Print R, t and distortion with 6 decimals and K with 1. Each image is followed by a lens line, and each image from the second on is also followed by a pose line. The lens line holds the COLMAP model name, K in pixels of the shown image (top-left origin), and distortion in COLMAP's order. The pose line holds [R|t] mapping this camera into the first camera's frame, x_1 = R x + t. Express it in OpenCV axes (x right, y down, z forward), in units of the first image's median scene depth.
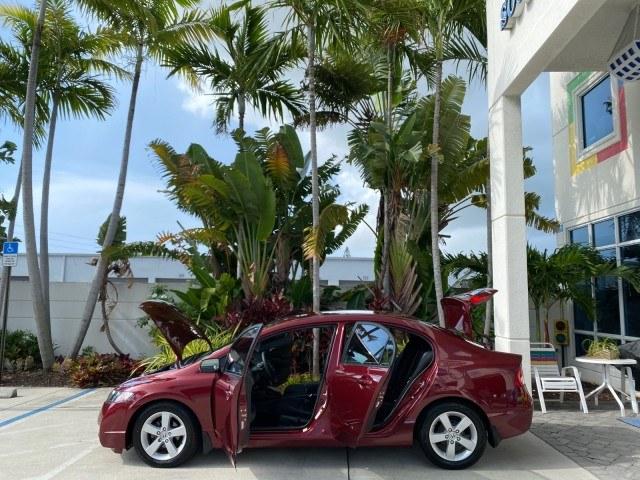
lens RADIAL K [[490.9, 0, 320.6], [0, 490.9, 238.4], [0, 0, 1]] dist [0.015166, -0.005360]
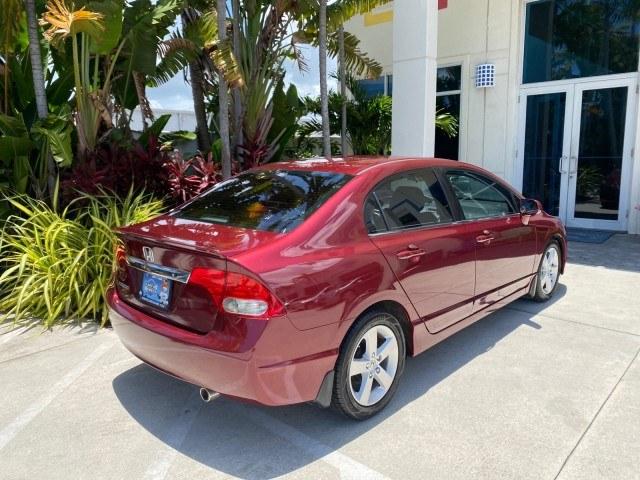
lens RADIAL K [[486.3, 0, 321.5], [0, 486.3, 239.6], [0, 0, 1]] dist [0.011795, -0.003530]
pose [[0.661110, -0.154897, 0.734125, -0.422656], [-0.065297, 0.962866, 0.261963, 0.050455], [-0.747442, -0.221122, 0.626447, 0.344986]]
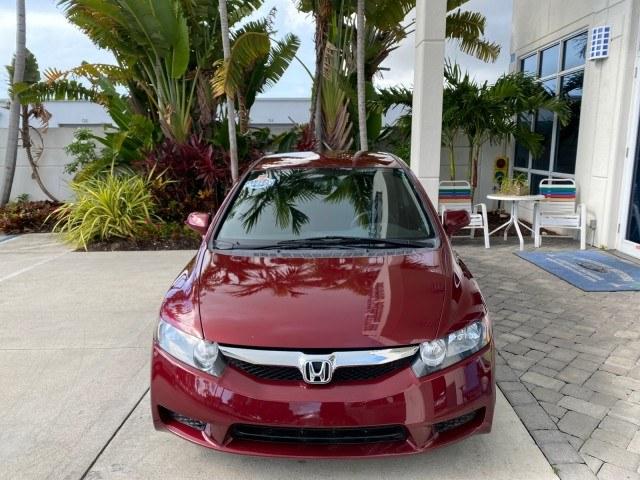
lens RADIAL K [[486.3, 0, 321.5], [0, 486.3, 239.6], [0, 0, 1]] dist [0.011795, -0.003530]
pose [[0.999782, -0.020812, 0.001795, 0.137161], [0.019208, 0.949697, 0.312582, 0.012278], [-0.008210, -0.312479, 0.949889, 0.038094]]
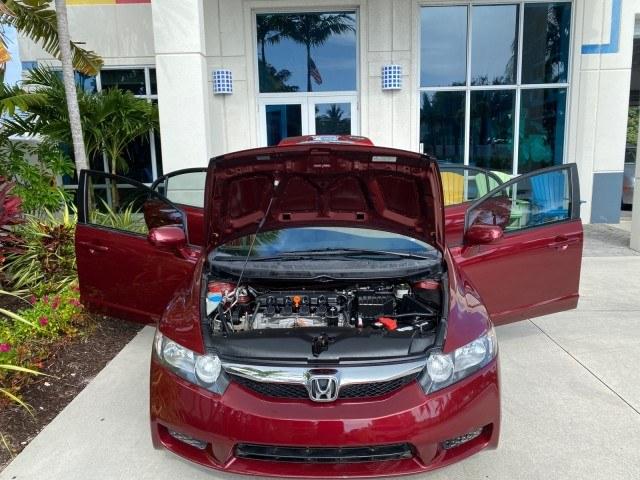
lens RADIAL K [[479.8, 0, 318.7], [0, 479.8, 241.5], [0, 0, 1]] dist [-0.000005, -0.000242]
pose [[0.000811, -0.184243, 0.982880, -0.409862], [-0.099497, 0.977989, 0.183408, 0.082878], [-0.995038, -0.097942, -0.017538, 0.579105]]
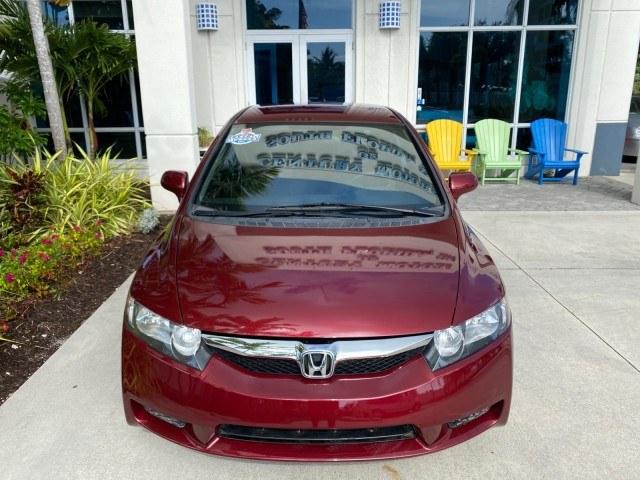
lens RADIAL K [[482.5, 0, 319.8], [0, 482.5, 237.8], [0, 0, 1]] dist [-0.001552, -0.000837]
pose [[-0.019555, -0.279757, 0.959872, -0.381830], [-0.114241, 0.954393, 0.275833, 0.085981], [-0.993261, -0.104263, -0.050623, 0.580575]]
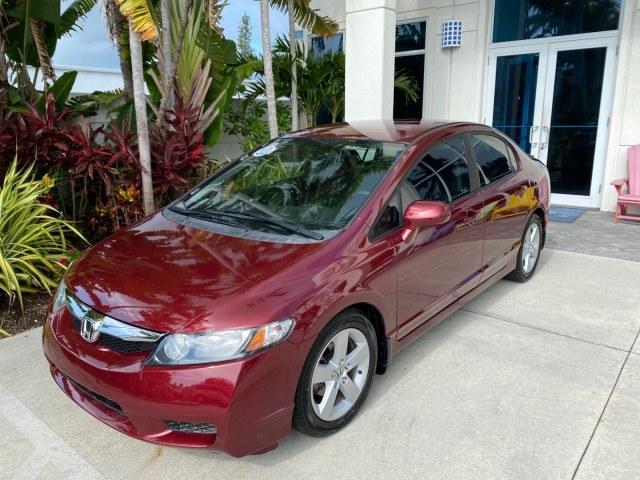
lens RADIAL K [[490.9, 0, 317.7], [0, 490.9, 238.3], [0, 0, 1]] dist [0.000300, 0.005868]
pose [[0.623308, -0.205260, 0.754557, -0.331497], [-0.076989, 0.944139, 0.320429, 0.052295], [-0.778177, -0.257819, 0.572686, 0.370999]]
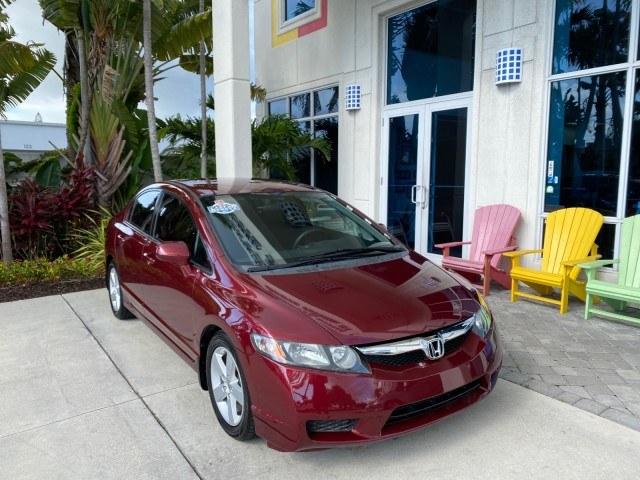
lens RADIAL K [[489.6, 0, 317.5], [0, 489.6, 239.5], [0, 0, 1]] dist [0.003323, 0.004304]
pose [[0.797181, -0.094506, 0.596297, -0.072607], [-0.061632, 0.969774, 0.236093, 0.016711], [-0.600586, -0.224960, 0.767261, 0.069272]]
